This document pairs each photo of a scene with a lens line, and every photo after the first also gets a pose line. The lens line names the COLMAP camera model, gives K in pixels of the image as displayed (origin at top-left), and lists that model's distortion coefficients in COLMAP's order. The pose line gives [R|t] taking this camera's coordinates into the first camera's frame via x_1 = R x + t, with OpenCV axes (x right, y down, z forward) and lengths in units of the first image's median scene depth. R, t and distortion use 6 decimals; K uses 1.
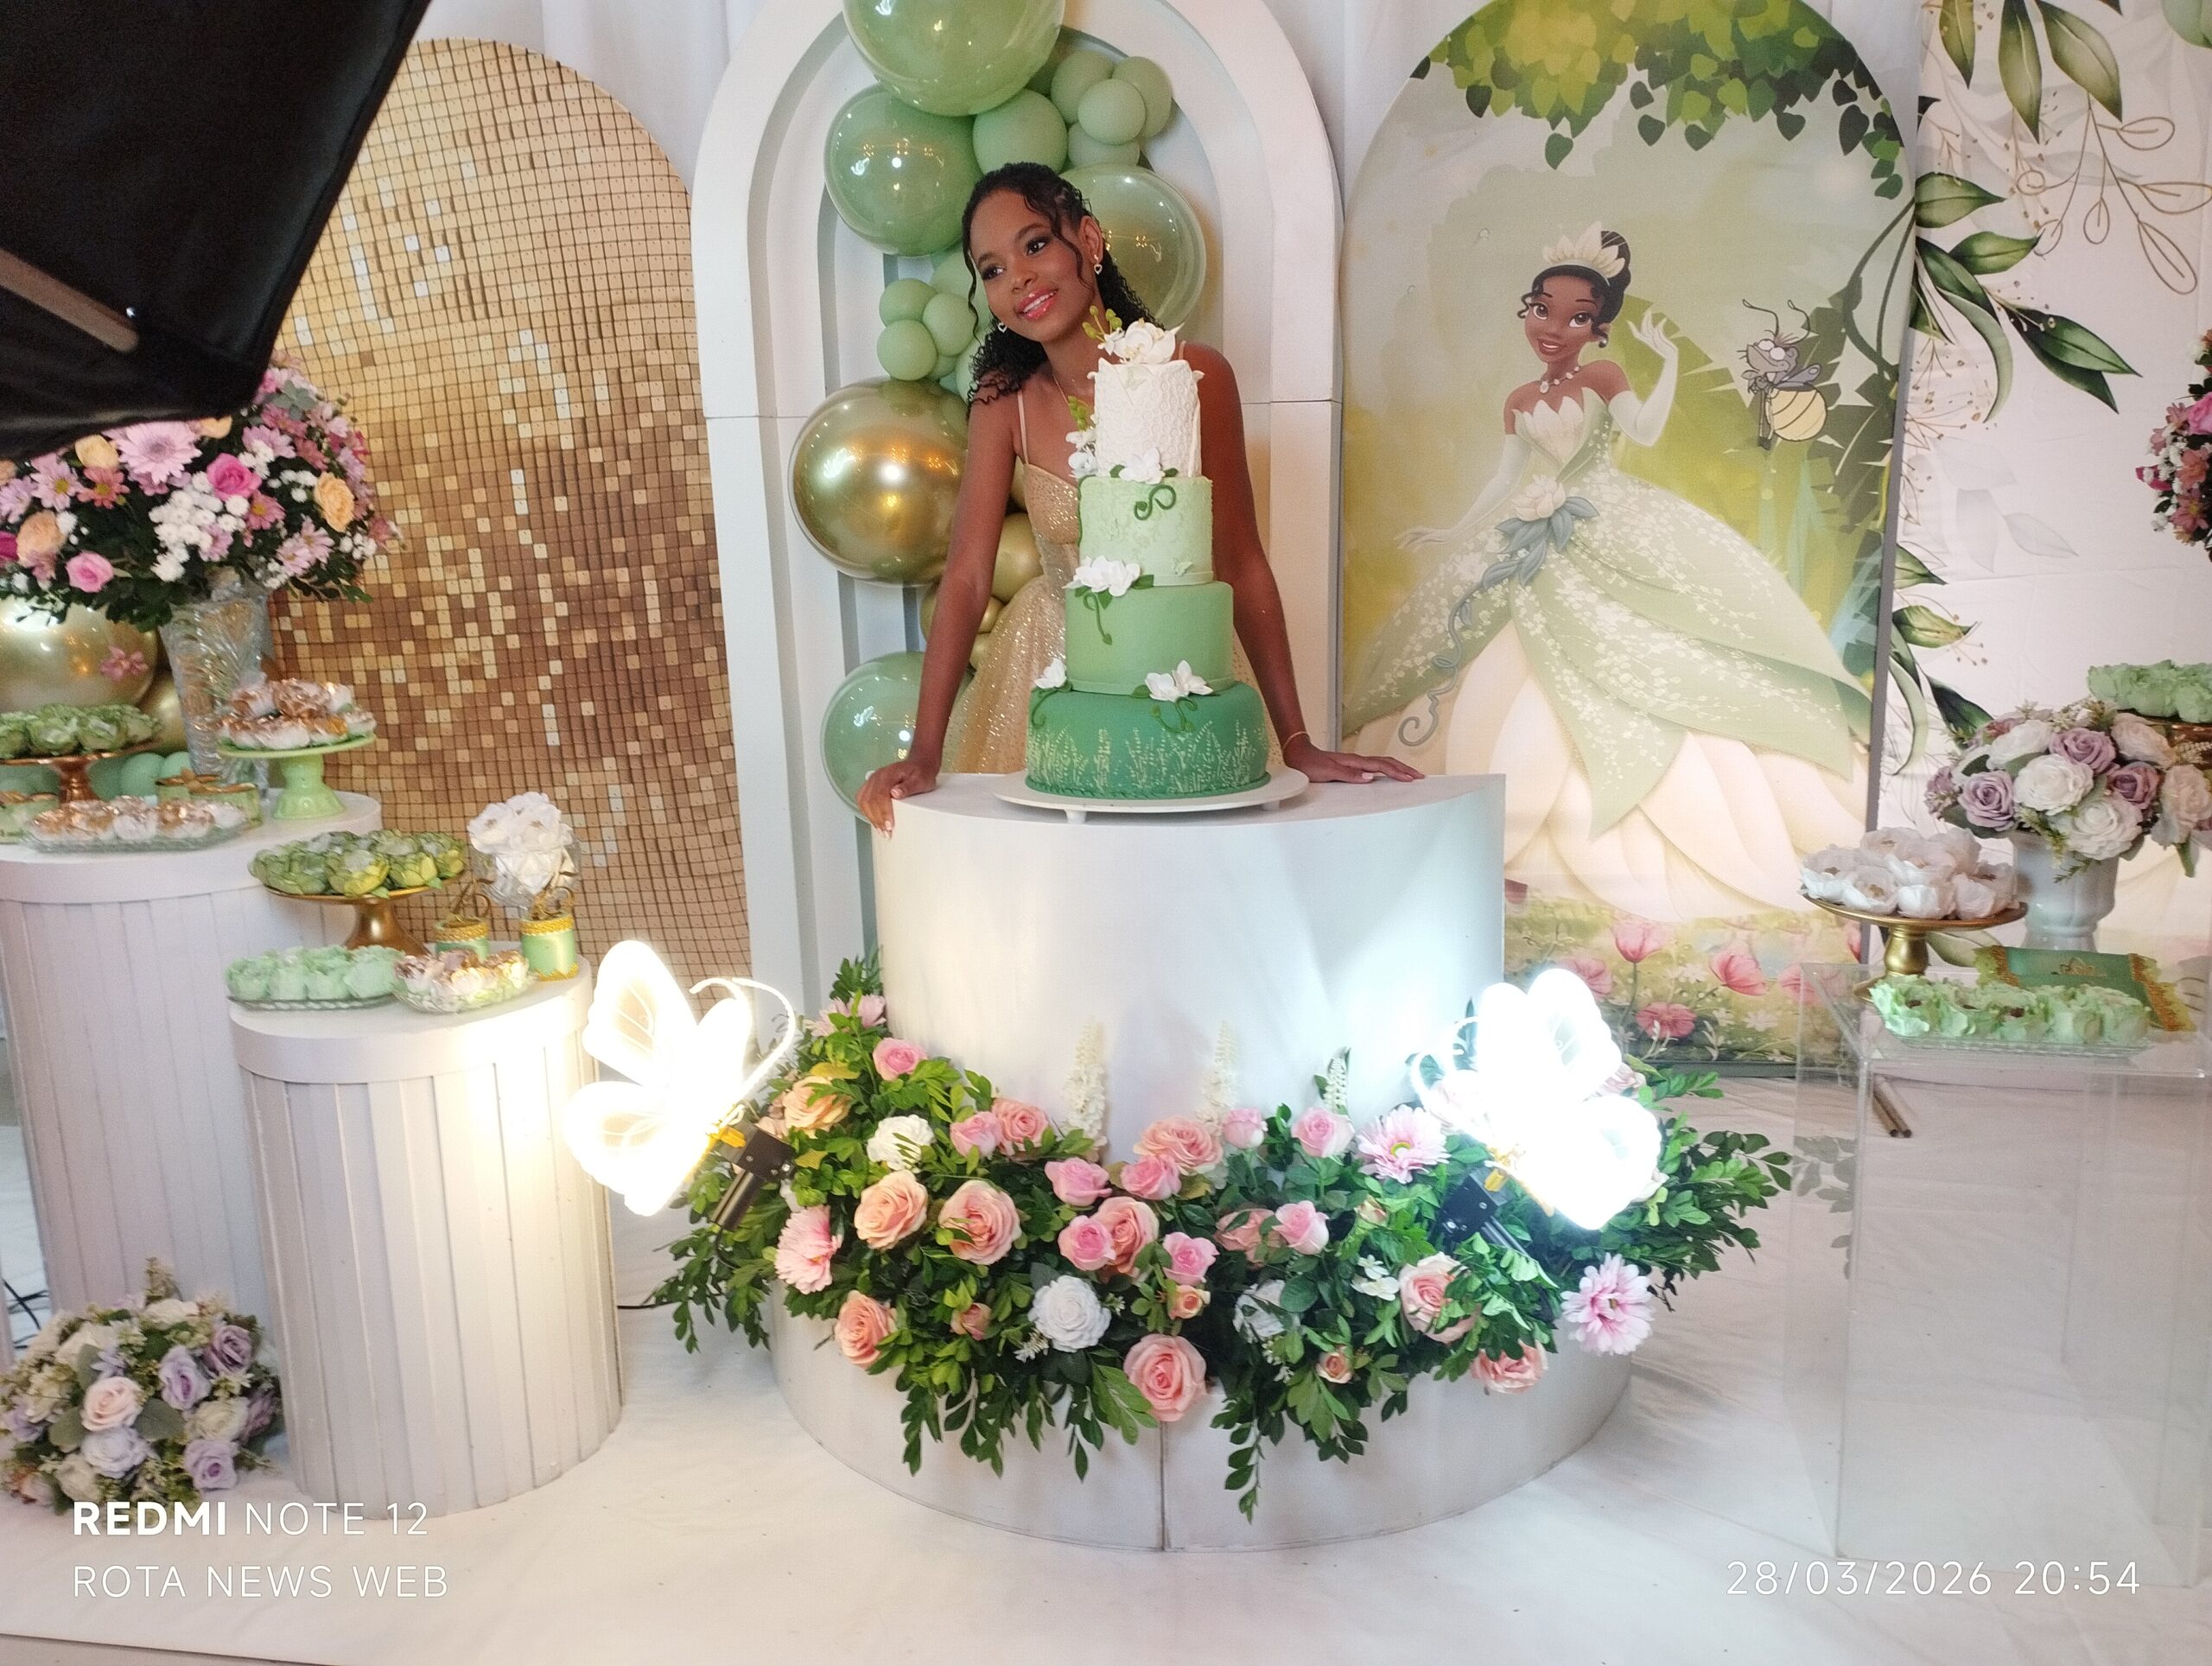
lens RADIAL K [[1817.6, 0, 1108.6], [0, 1817.6, 836.2], [0, 0, 1]] dist [0.107504, -0.130113]
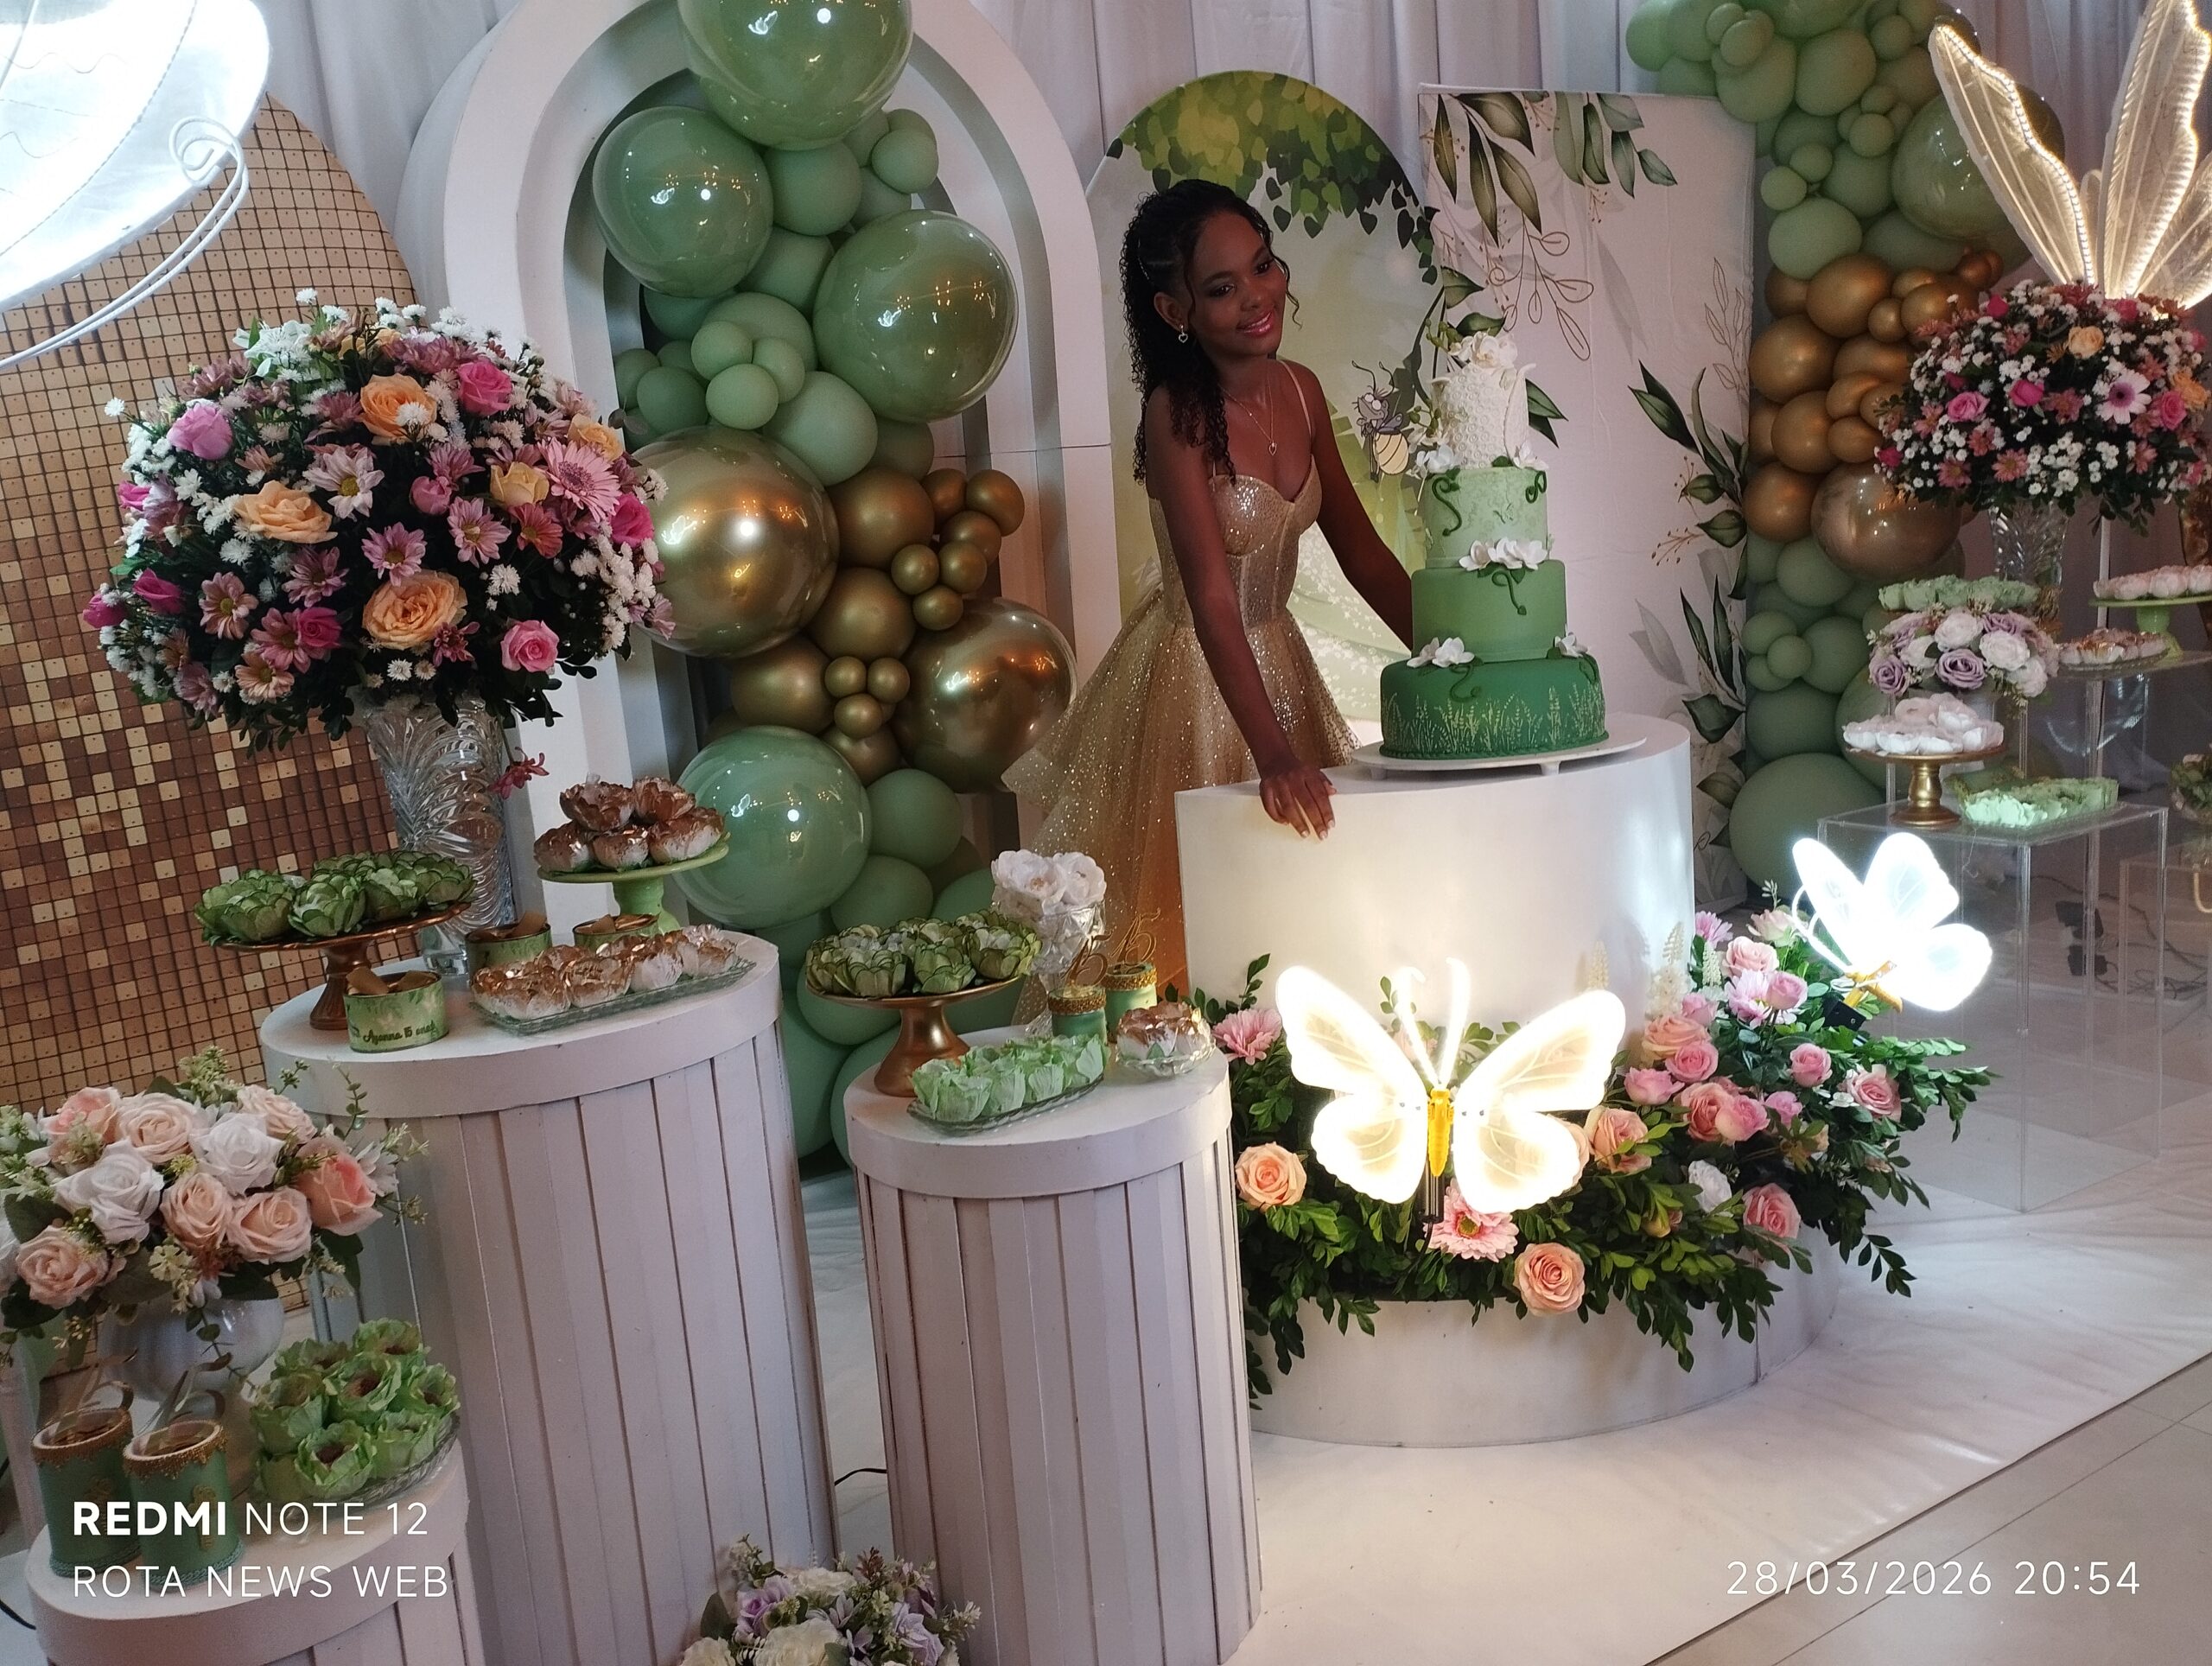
lens RADIAL K [[1817.6, 0, 1076.1], [0, 1817.6, 853.8], [0, 0, 1]] dist [0.107504, -0.130113]
pose [[0.745296, -0.156617, 0.648078, -0.576400], [0.197055, 0.980338, 0.010297, -0.017128], [-0.636949, 0.120032, 0.761504, 0.209526]]
